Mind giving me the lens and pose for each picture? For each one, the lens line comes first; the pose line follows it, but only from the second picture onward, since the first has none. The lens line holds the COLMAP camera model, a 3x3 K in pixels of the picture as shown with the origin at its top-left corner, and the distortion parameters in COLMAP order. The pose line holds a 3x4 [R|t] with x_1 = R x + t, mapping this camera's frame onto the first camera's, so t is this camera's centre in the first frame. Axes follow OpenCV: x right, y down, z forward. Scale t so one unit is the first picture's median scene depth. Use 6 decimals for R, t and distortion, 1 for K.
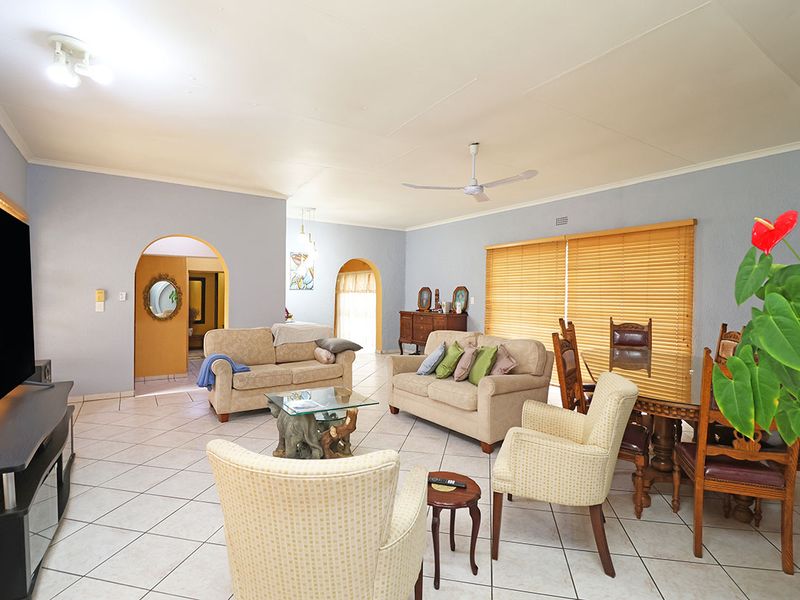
lens RADIAL K [[414.3, 0, 403.3], [0, 414.3, 296.1], [0, 0, 1]] dist [0.000805, -0.017436]
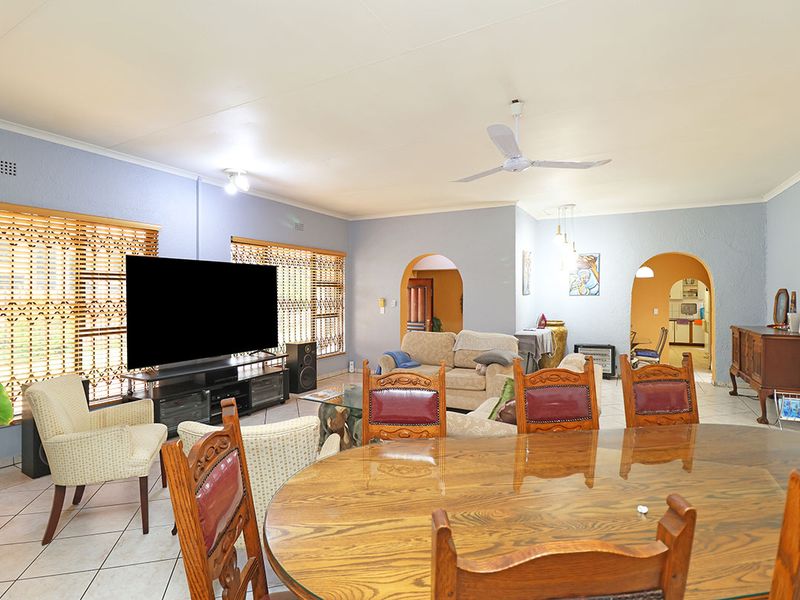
lens RADIAL K [[414.3, 0, 403.3], [0, 414.3, 296.1], [0, 0, 1]] dist [0.000805, -0.017436]
pose [[0.462927, -0.010175, -0.886338, 0.339335], [0.001929, 0.999943, -0.010471, -0.005286], [0.886395, 0.003137, 0.462920, 0.230278]]
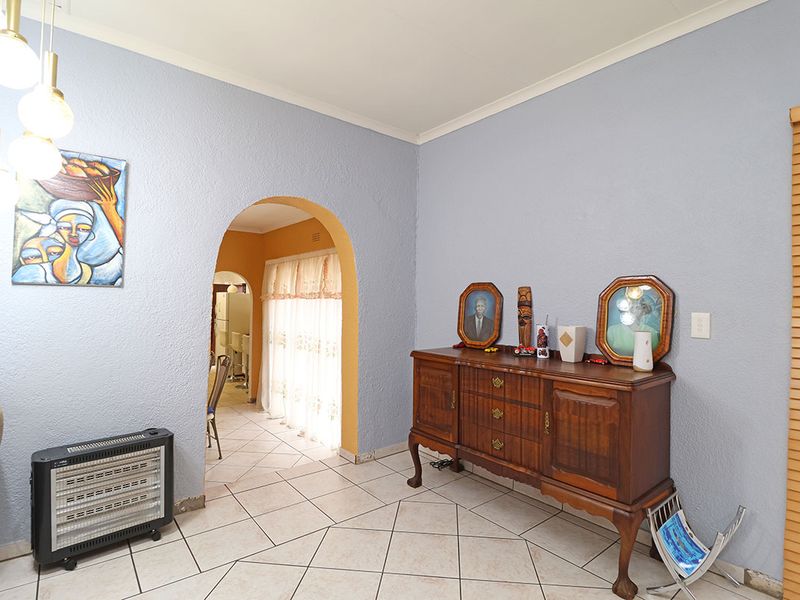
lens RADIAL K [[414.3, 0, 403.3], [0, 414.3, 296.1], [0, 0, 1]] dist [0.000805, -0.017436]
pose [[0.995816, 0.001174, 0.091374, -0.048117], [0.000585, 0.999815, -0.019219, -0.002869], [-0.091380, 0.019192, 0.995631, 0.664831]]
